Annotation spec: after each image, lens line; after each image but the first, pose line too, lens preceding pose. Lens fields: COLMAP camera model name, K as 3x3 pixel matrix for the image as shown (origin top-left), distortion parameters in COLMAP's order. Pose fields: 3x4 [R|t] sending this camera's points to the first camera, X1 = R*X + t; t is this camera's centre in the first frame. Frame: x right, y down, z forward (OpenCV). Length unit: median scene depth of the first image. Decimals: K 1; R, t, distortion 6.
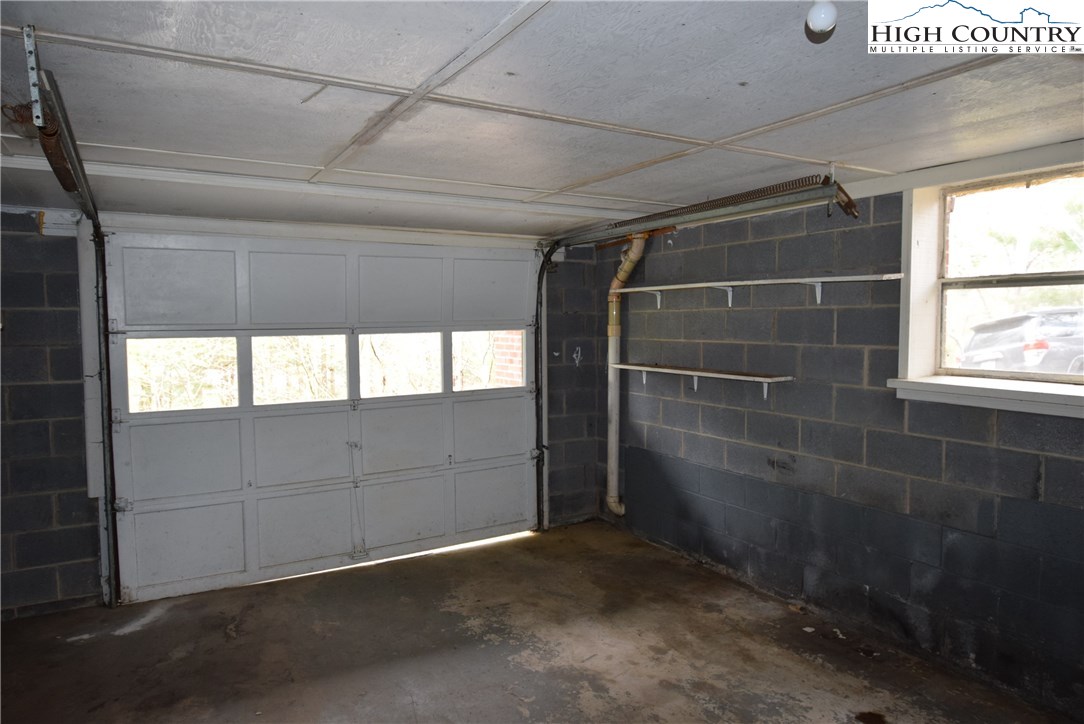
lens RADIAL K [[700.5, 0, 543.5], [0, 700.5, 360.3], [0, 0, 1]] dist [-0.003845, -0.004642]
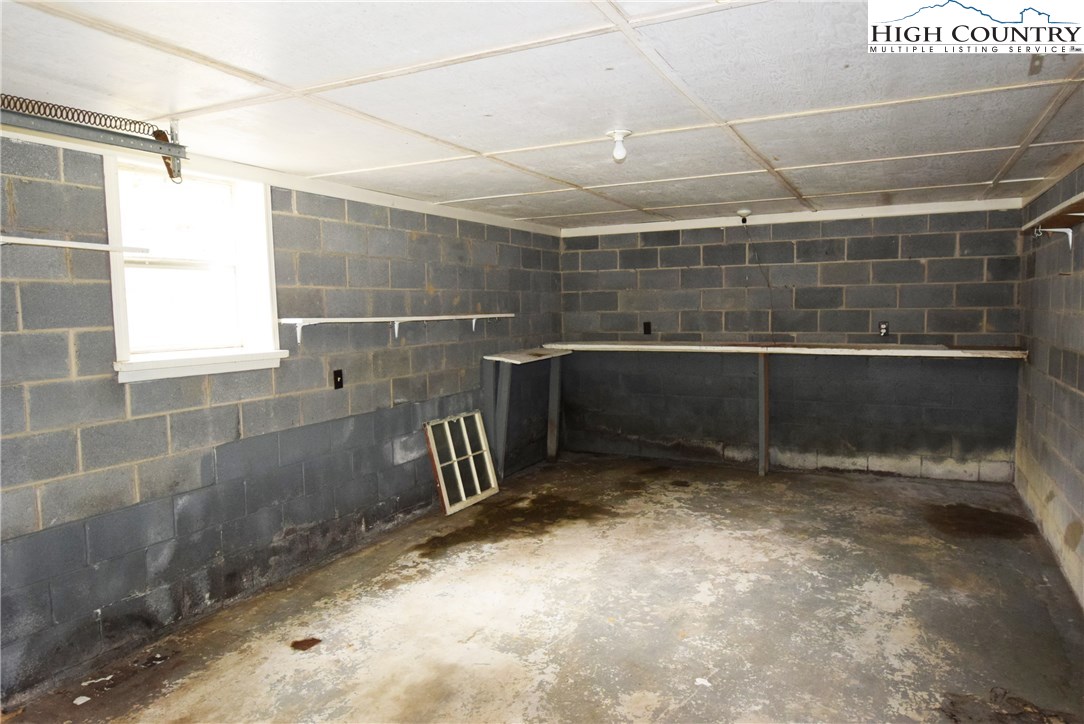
lens RADIAL K [[700.5, 0, 543.2], [0, 700.5, 363.0], [0, 0, 1]] dist [-0.003845, -0.004642]
pose [[-0.545056, -0.057462, 0.836428, -0.567940], [0.067229, 0.991440, 0.111920, -0.037661], [-0.835700, 0.117235, -0.536528, 1.036845]]
